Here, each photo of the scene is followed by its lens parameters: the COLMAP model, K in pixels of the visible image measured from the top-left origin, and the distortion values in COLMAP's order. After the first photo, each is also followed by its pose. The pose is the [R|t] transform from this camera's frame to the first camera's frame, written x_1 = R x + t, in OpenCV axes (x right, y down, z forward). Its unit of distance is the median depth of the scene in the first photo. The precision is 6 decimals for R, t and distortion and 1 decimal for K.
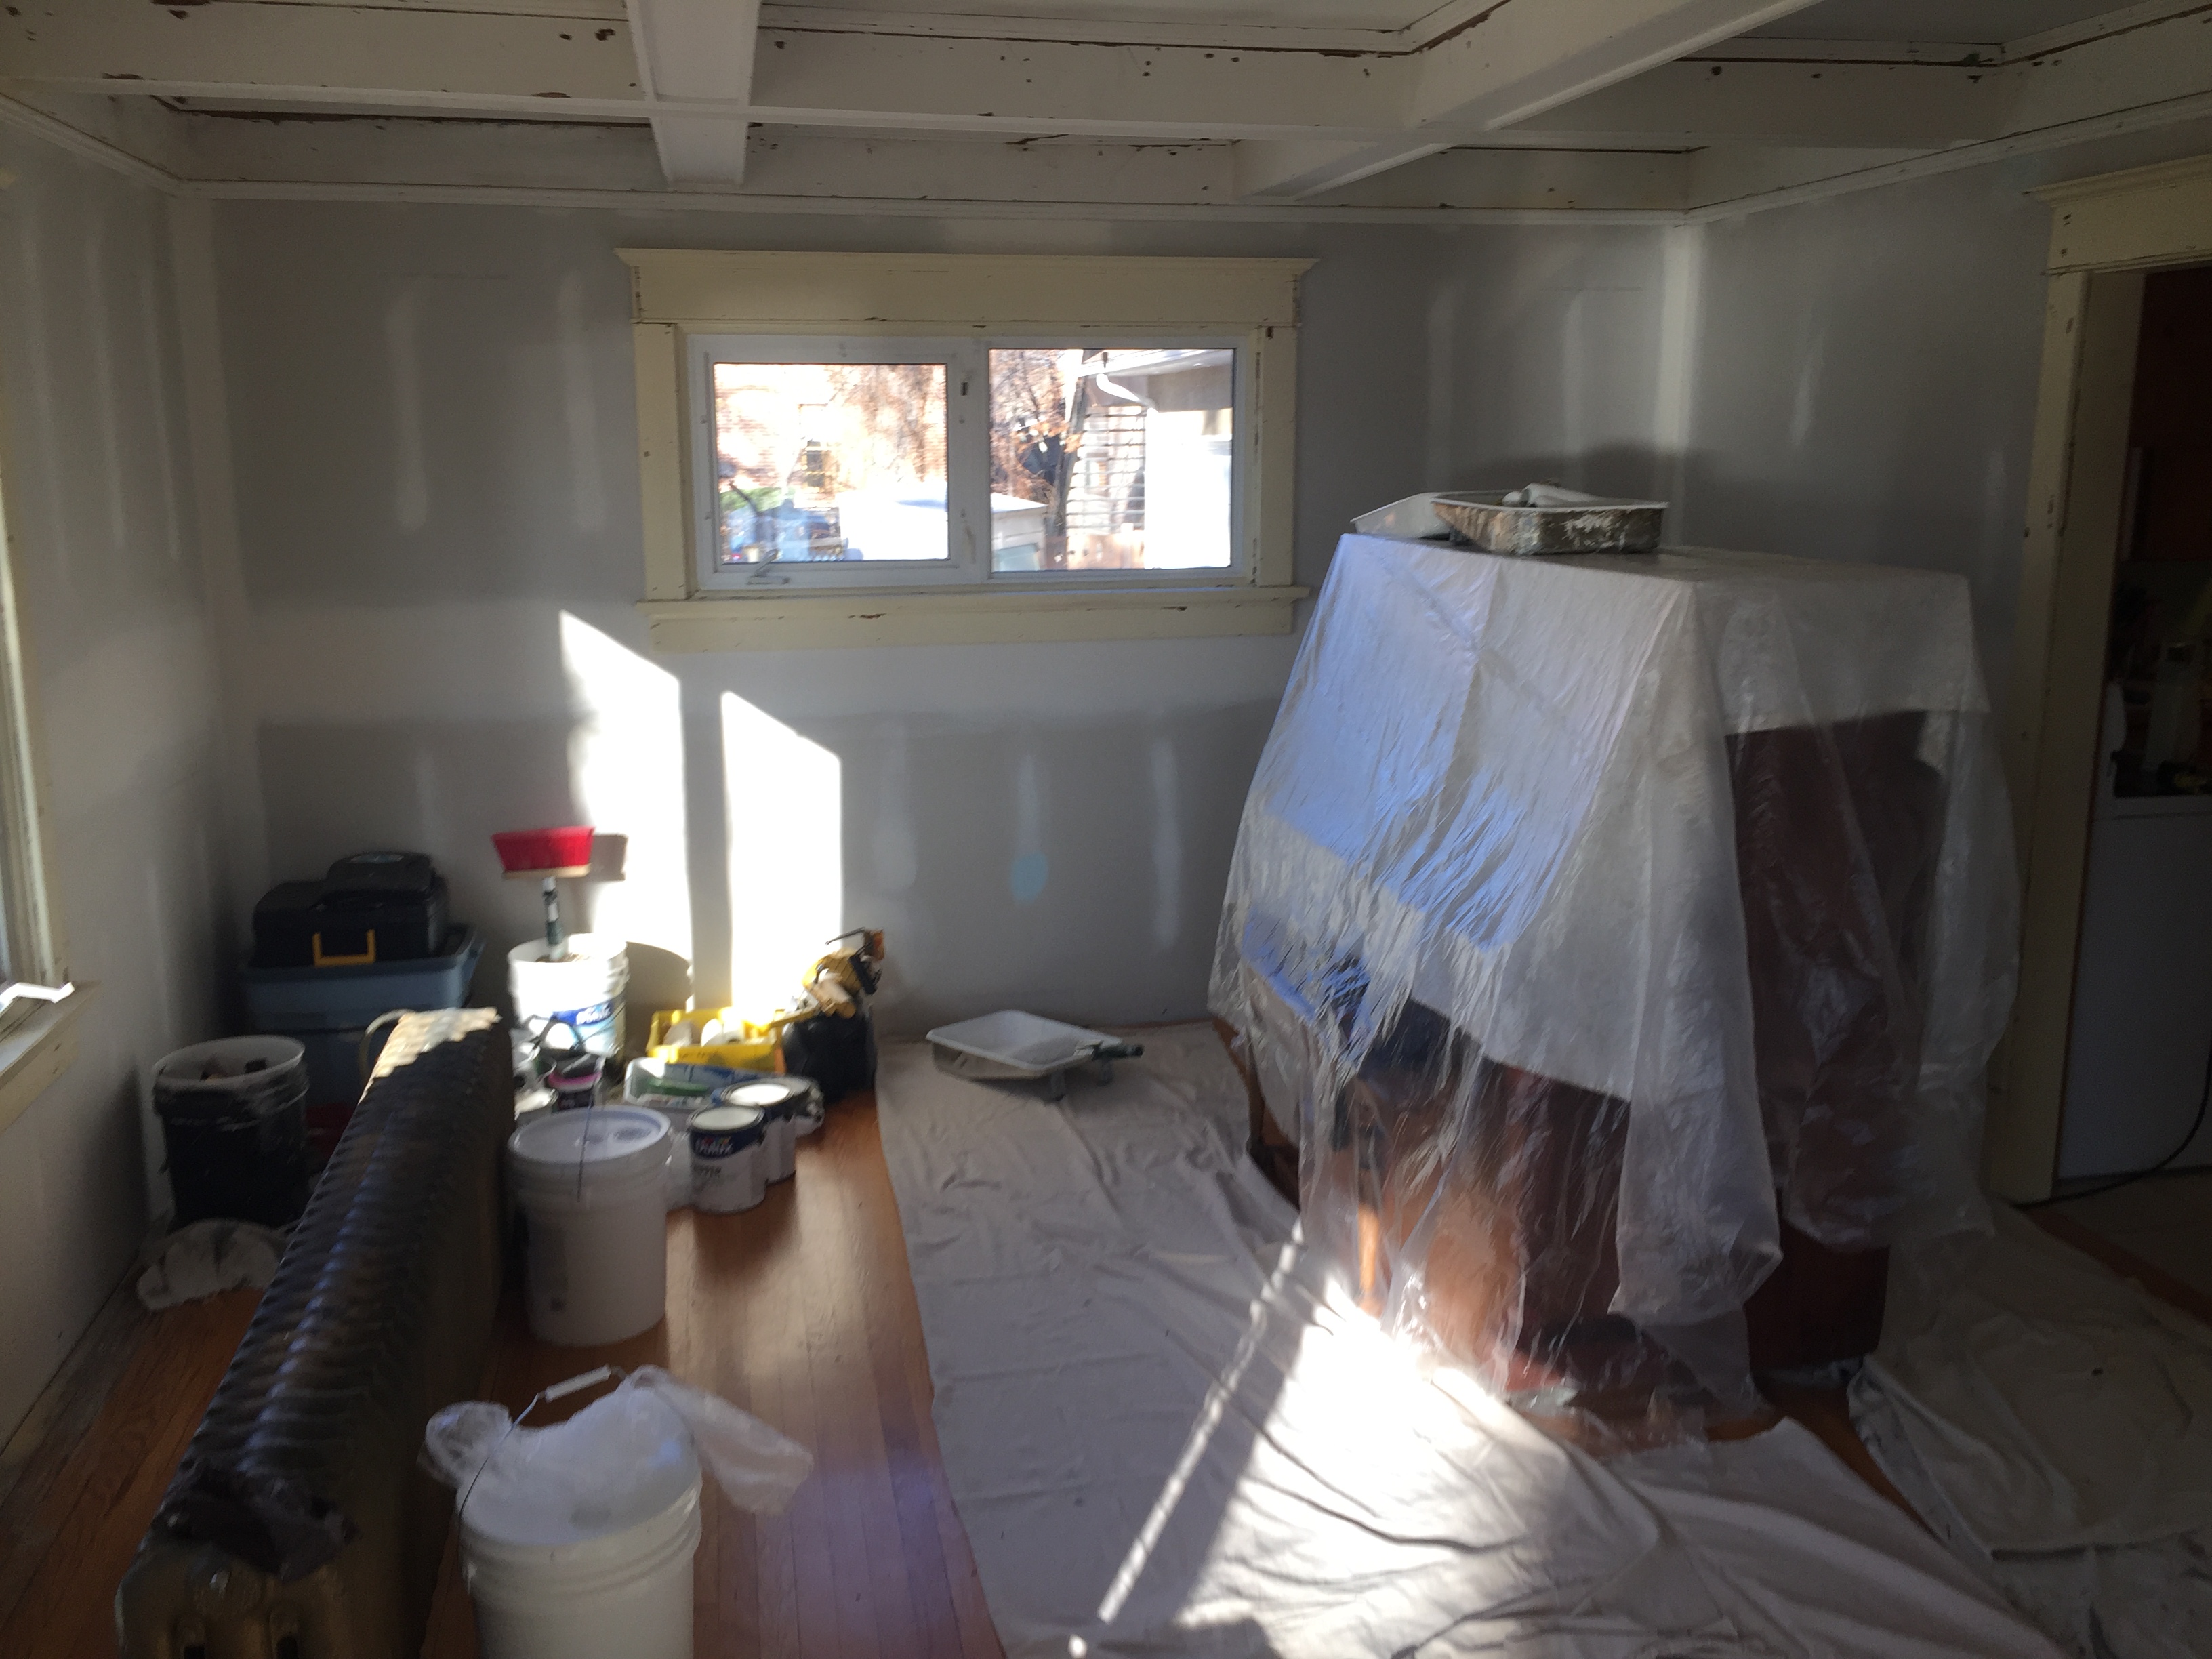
lens RADIAL K [[1905.6, 0, 1102.9], [0, 1905.6, 788.9], [0, 0, 1]] dist [0.105516, -0.143112]
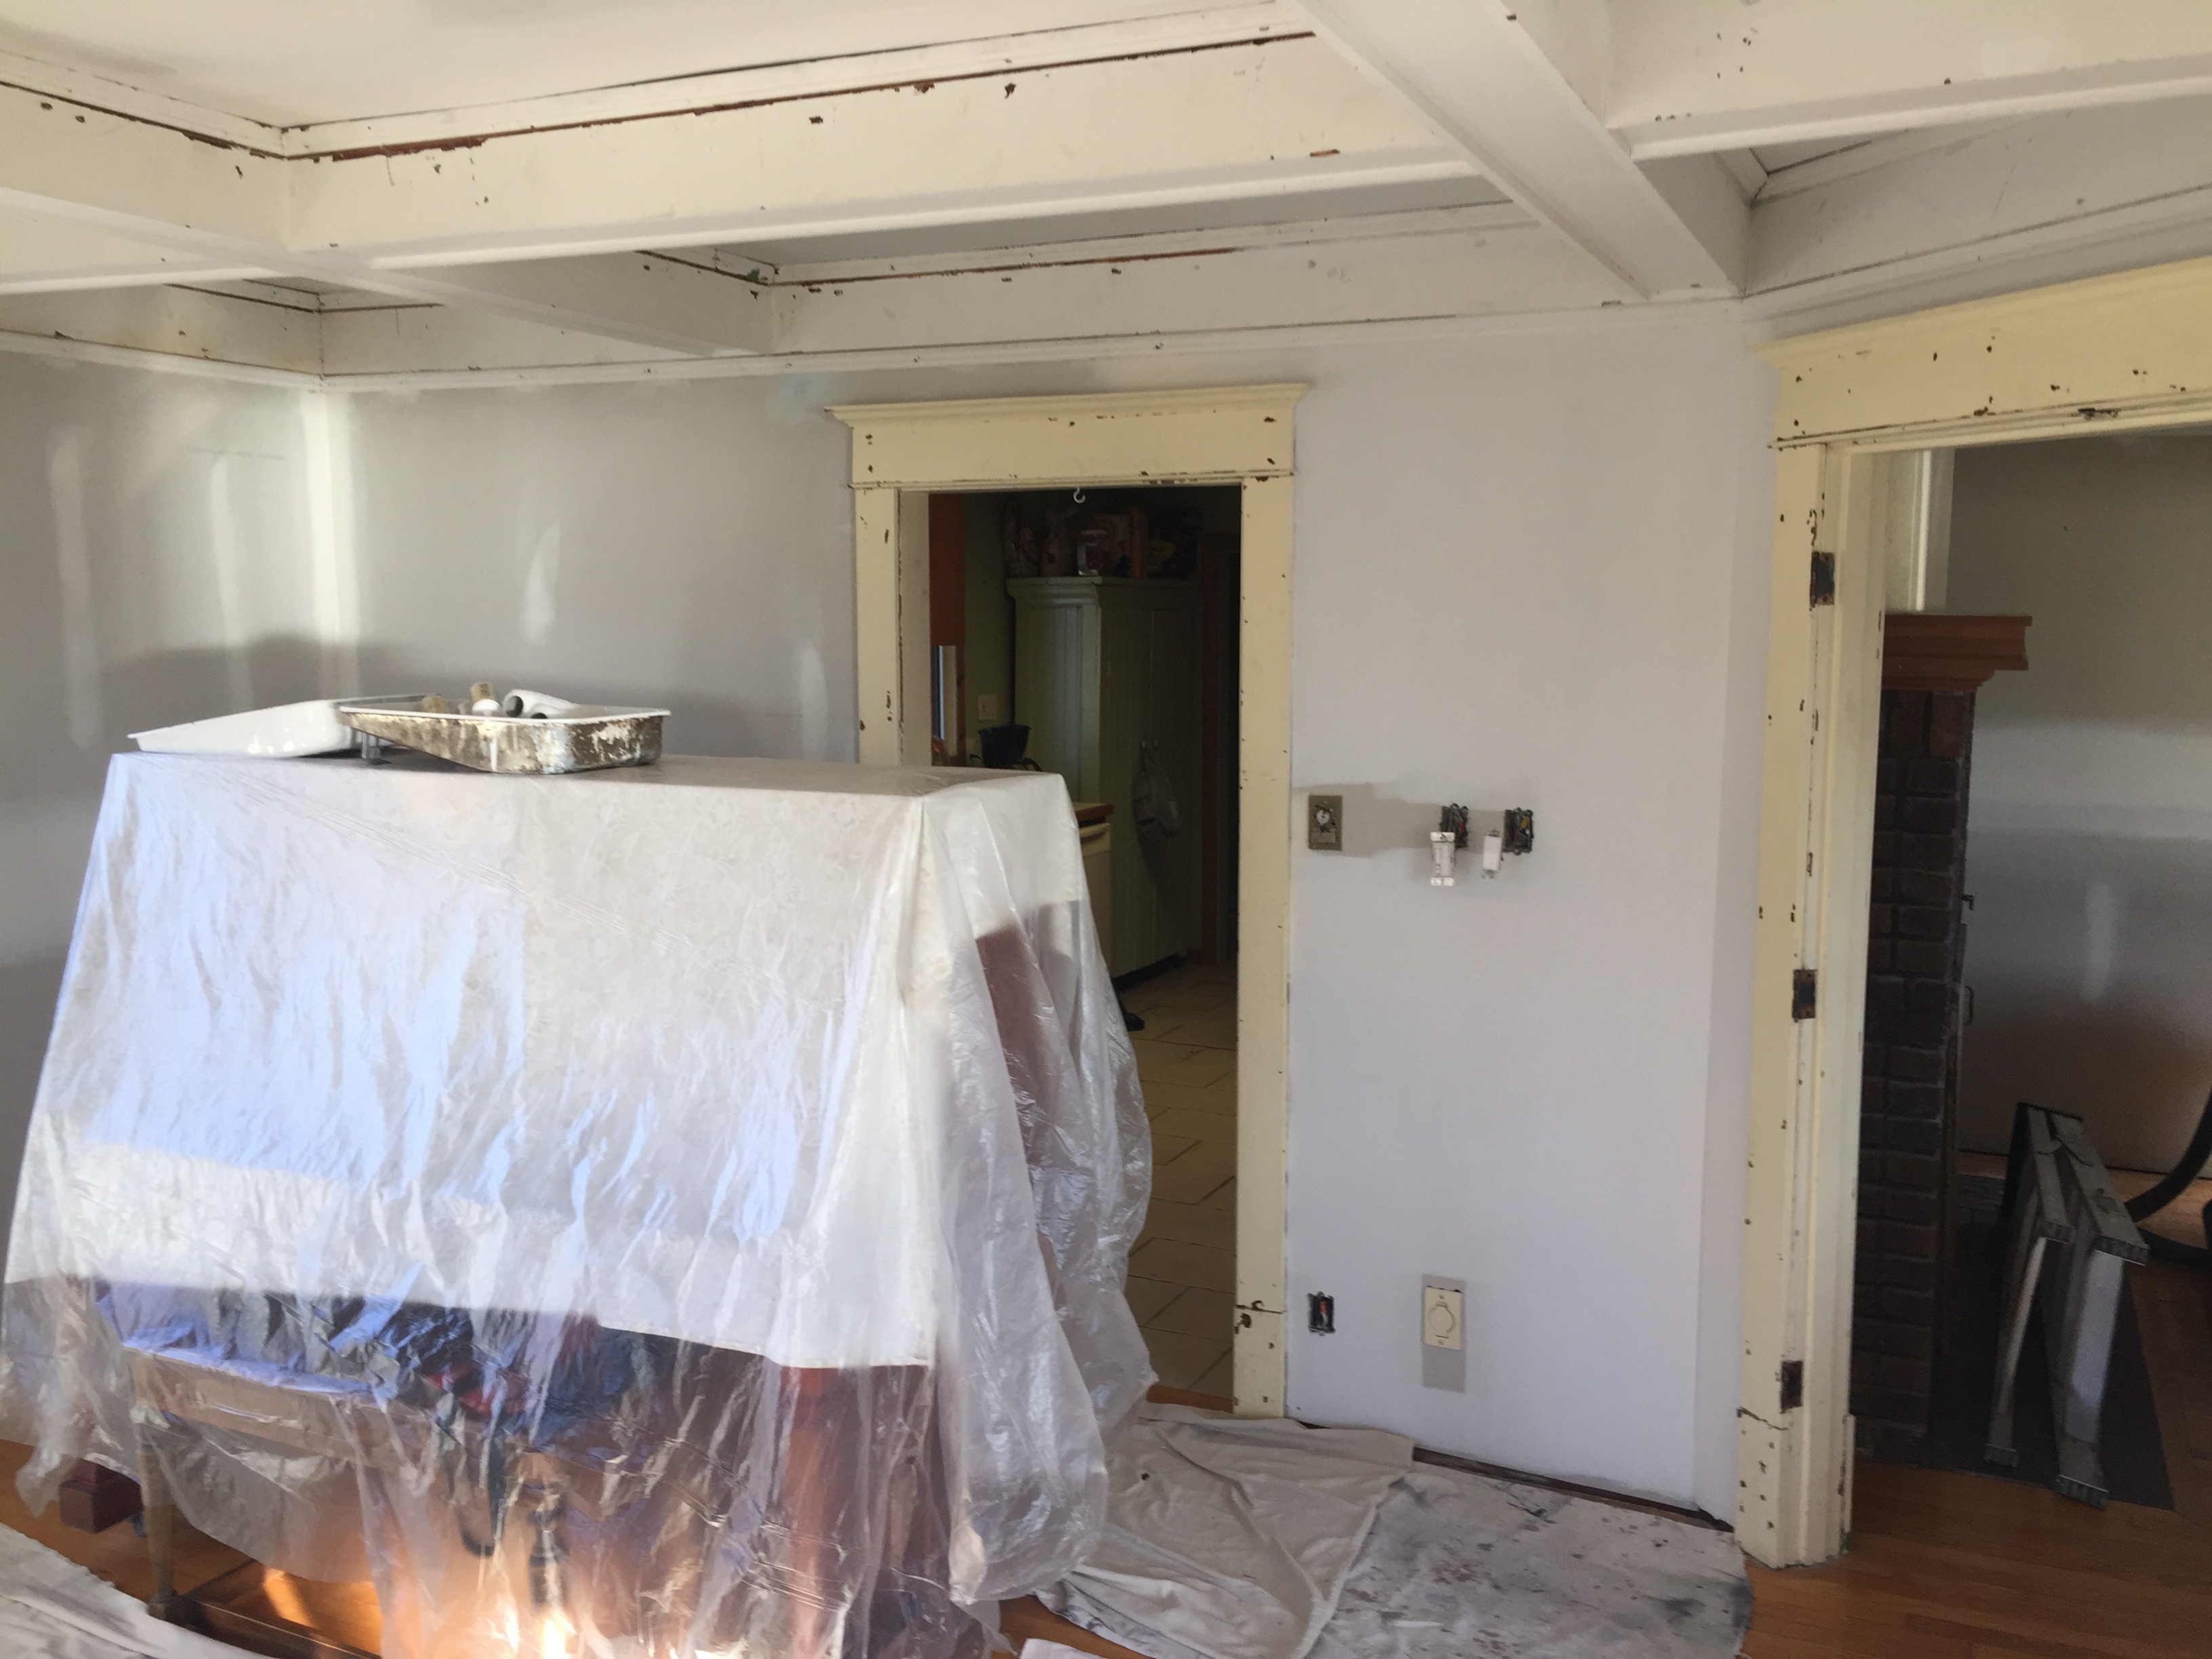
lens RADIAL K [[1883.9, 0, 1106.0], [0, 1883.9, 829.5], [0, 0, 1]] dist [0.091191, -0.128508]
pose [[0.587871, -0.084948, 0.804482, -0.293939], [0.136404, 0.990641, 0.004928, -0.063822], [-0.797372, 0.106837, 0.593956, 0.287532]]
